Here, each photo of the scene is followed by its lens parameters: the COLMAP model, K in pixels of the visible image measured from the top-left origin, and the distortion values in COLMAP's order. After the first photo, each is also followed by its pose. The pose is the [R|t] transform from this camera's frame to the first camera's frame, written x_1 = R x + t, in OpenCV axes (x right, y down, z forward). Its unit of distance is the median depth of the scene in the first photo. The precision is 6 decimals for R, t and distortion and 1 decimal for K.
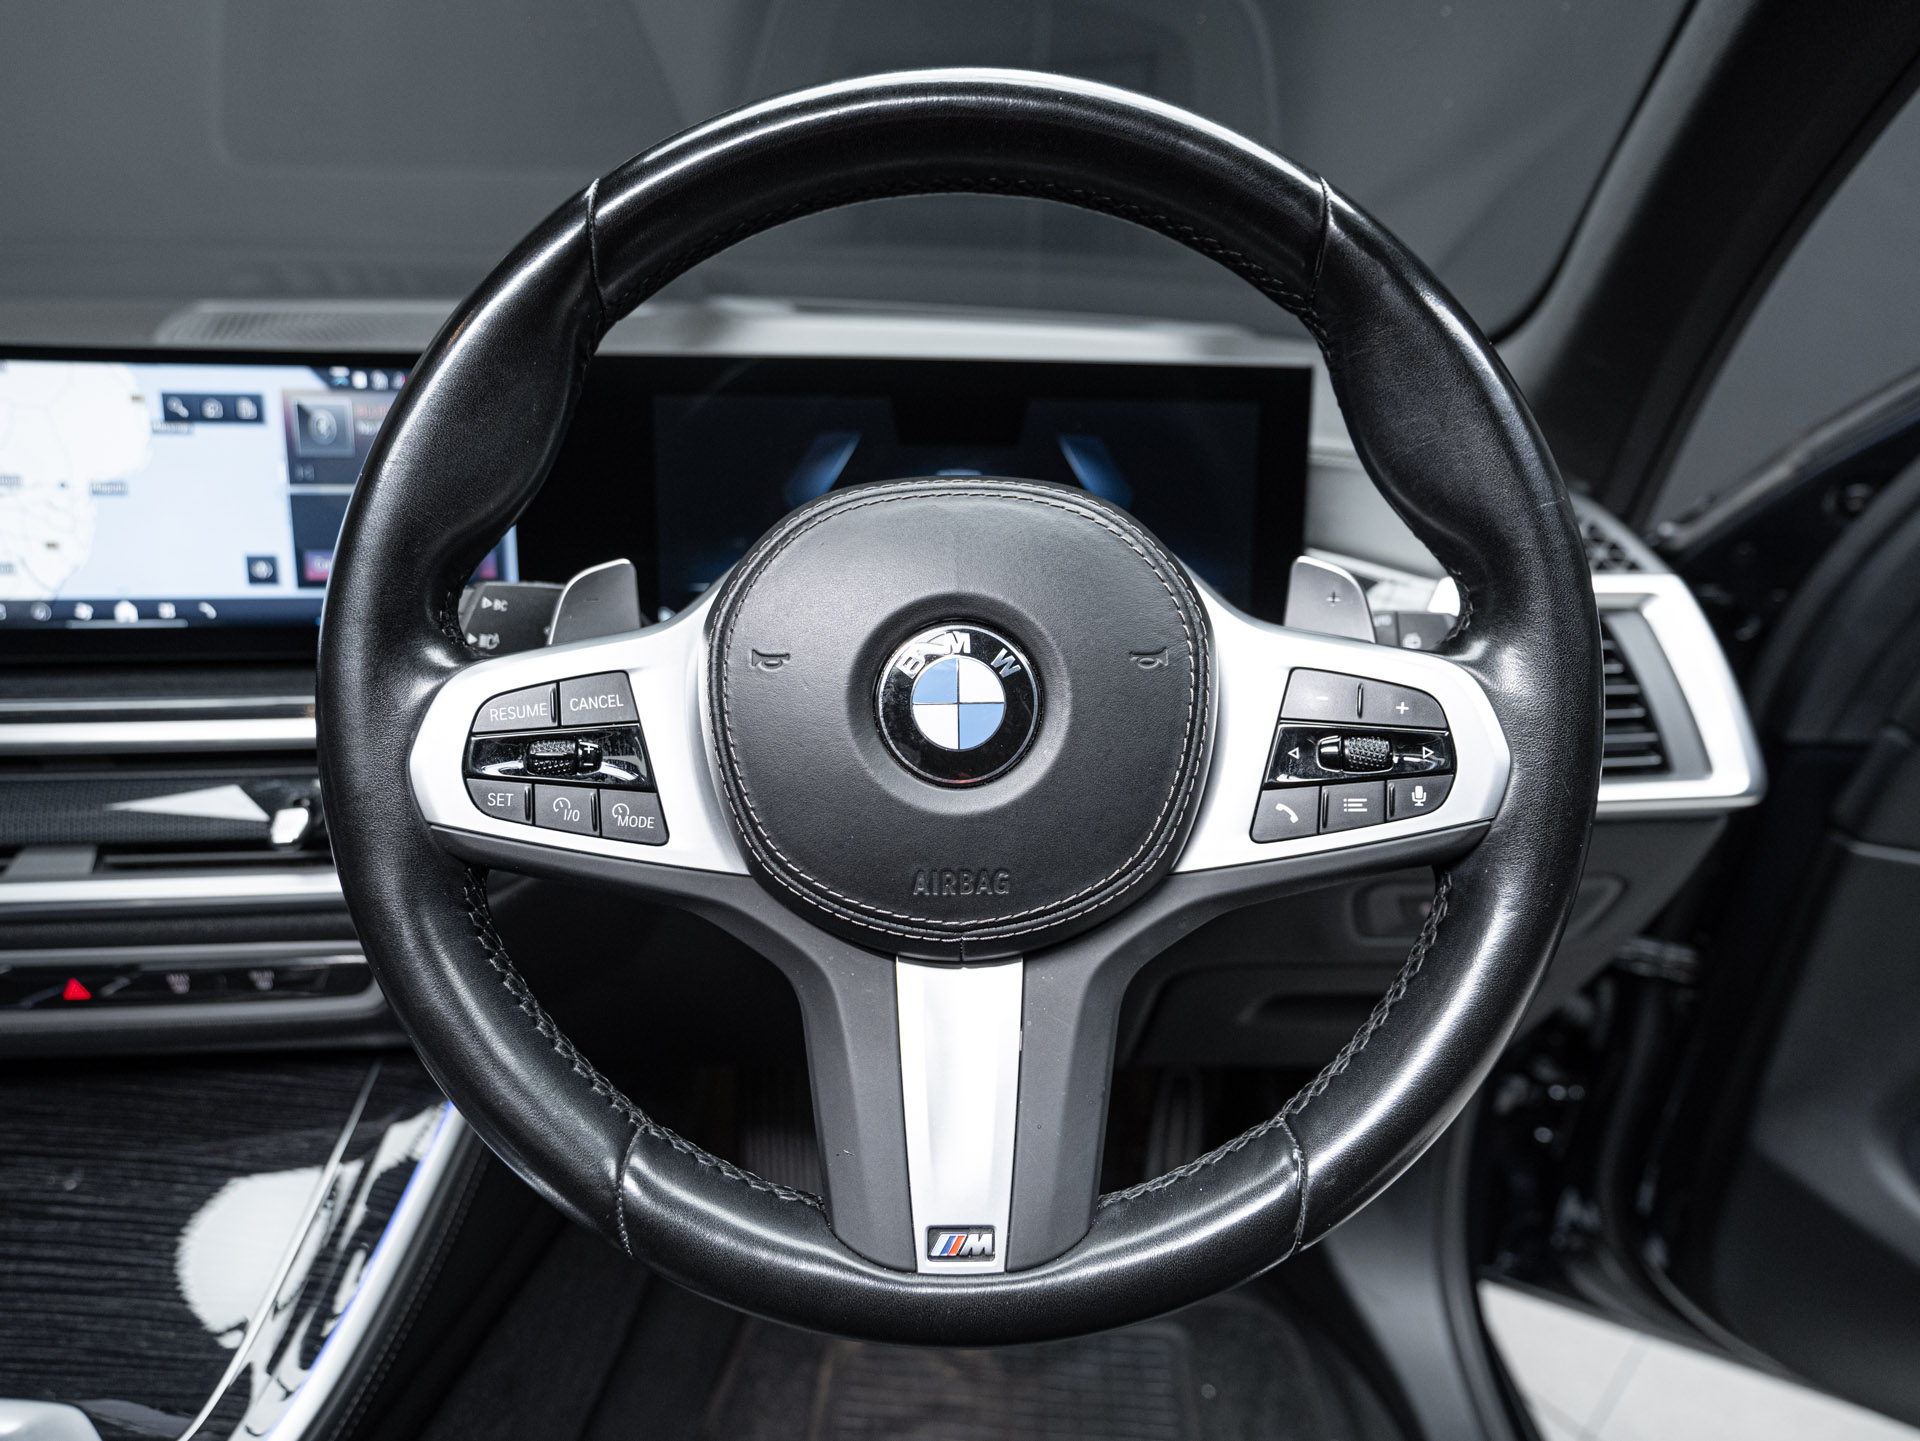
lens RADIAL K [[1045.8, 0, 959.5], [0, 1045.8, 696.1], [0, 0, 1]] dist [-0.070747, 0.028949]
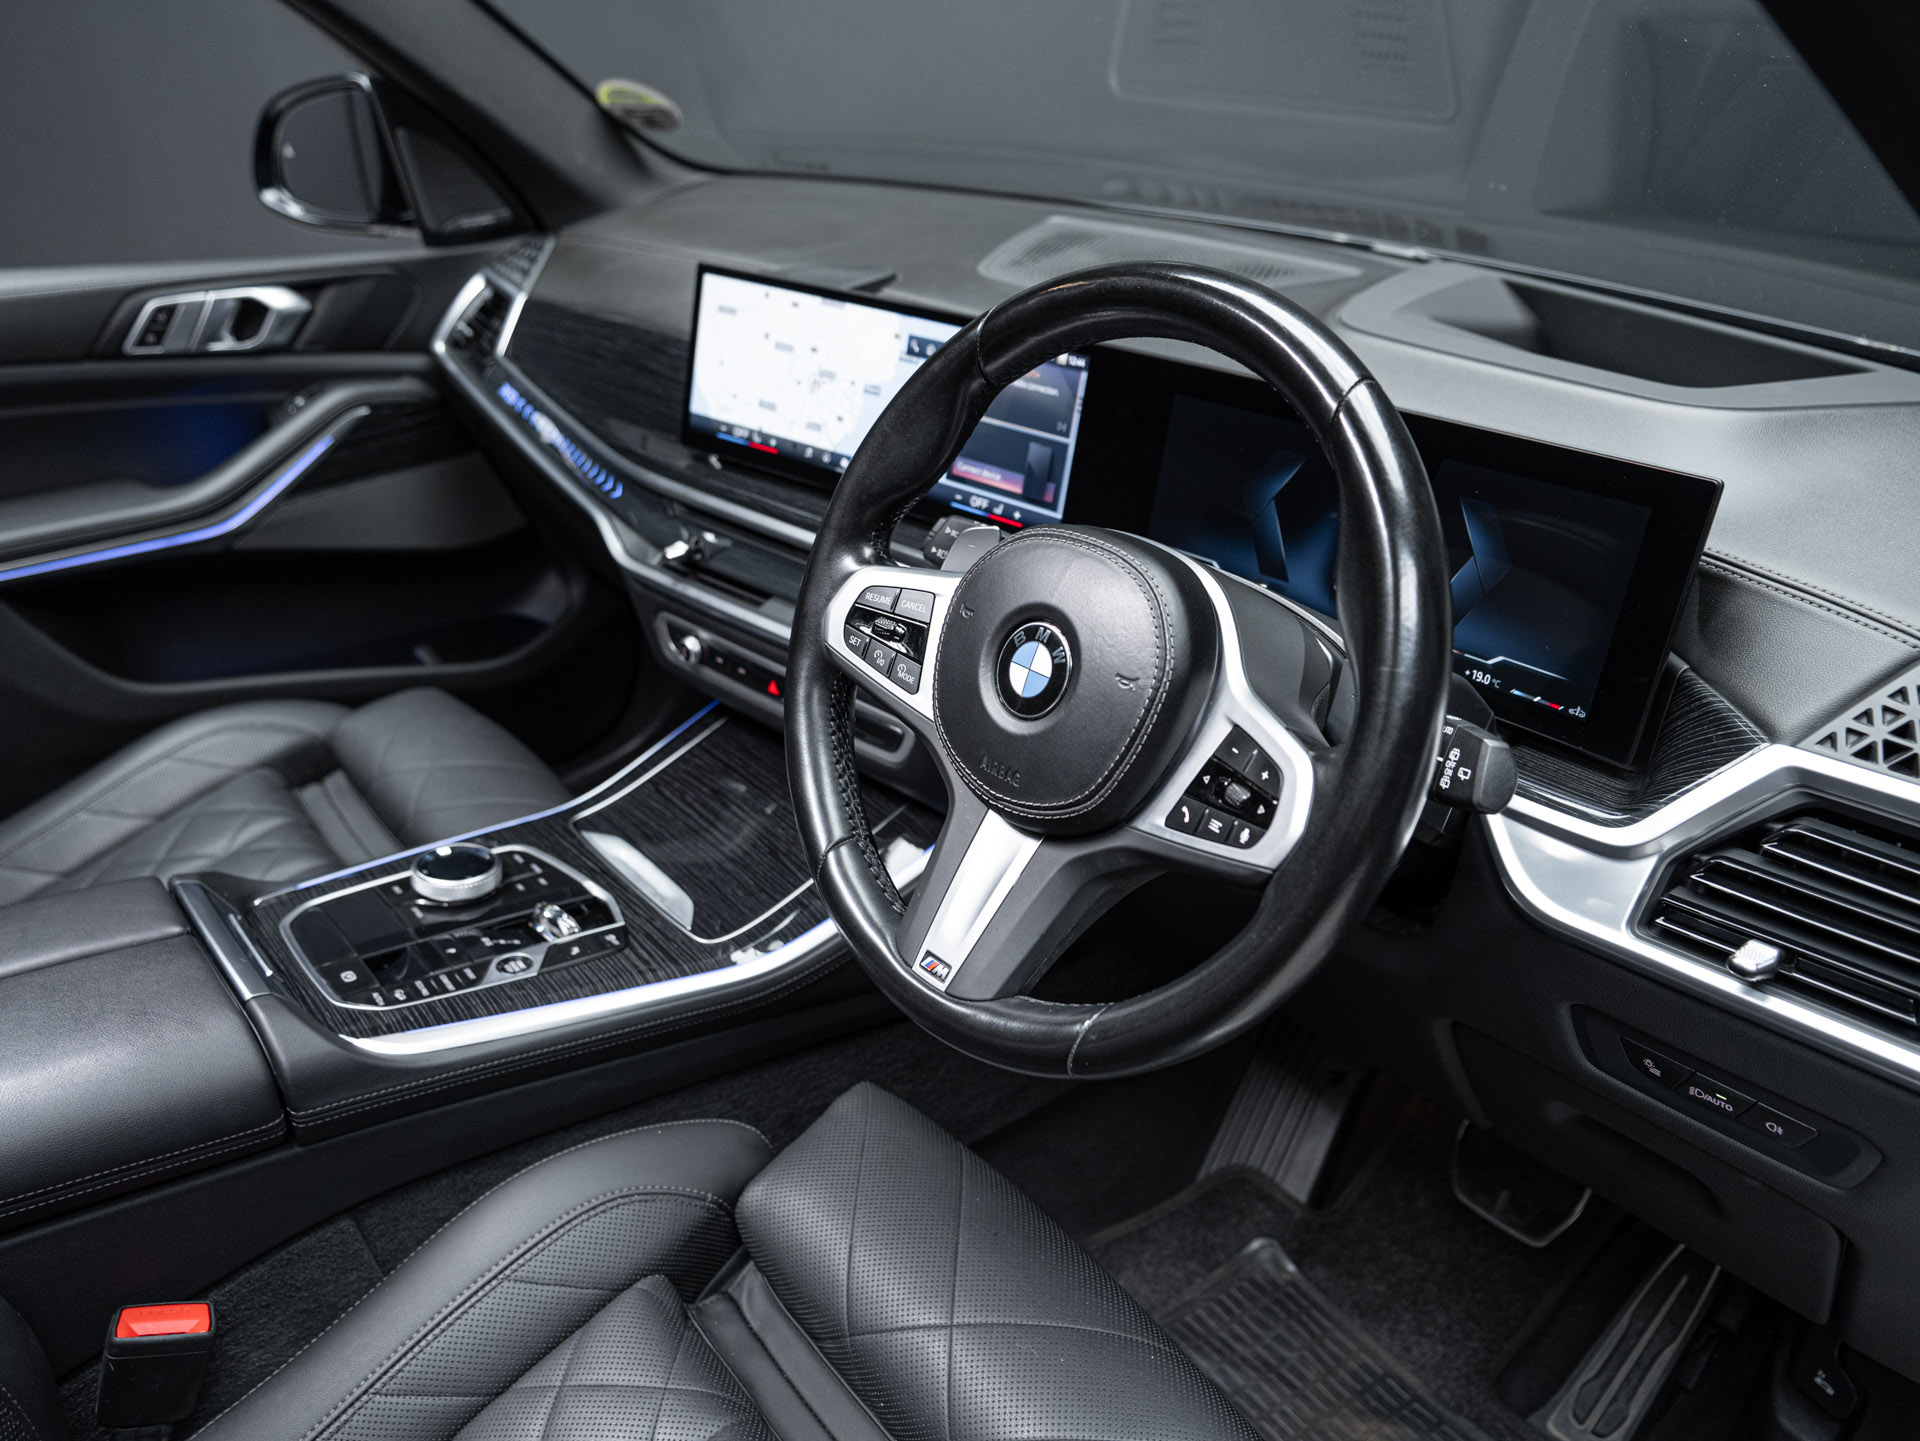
lens RADIAL K [[1439.1, 0, 960.0], [0, 1439.1, 720.5], [0, 0, 1]] dist [-0.028741, 0.068403]
pose [[0.638346, 0.338486, -0.691333, 1.460301], [-0.282022, 0.938520, 0.199106, -0.321885], [0.716225, 0.067873, 0.694561, -0.626068]]
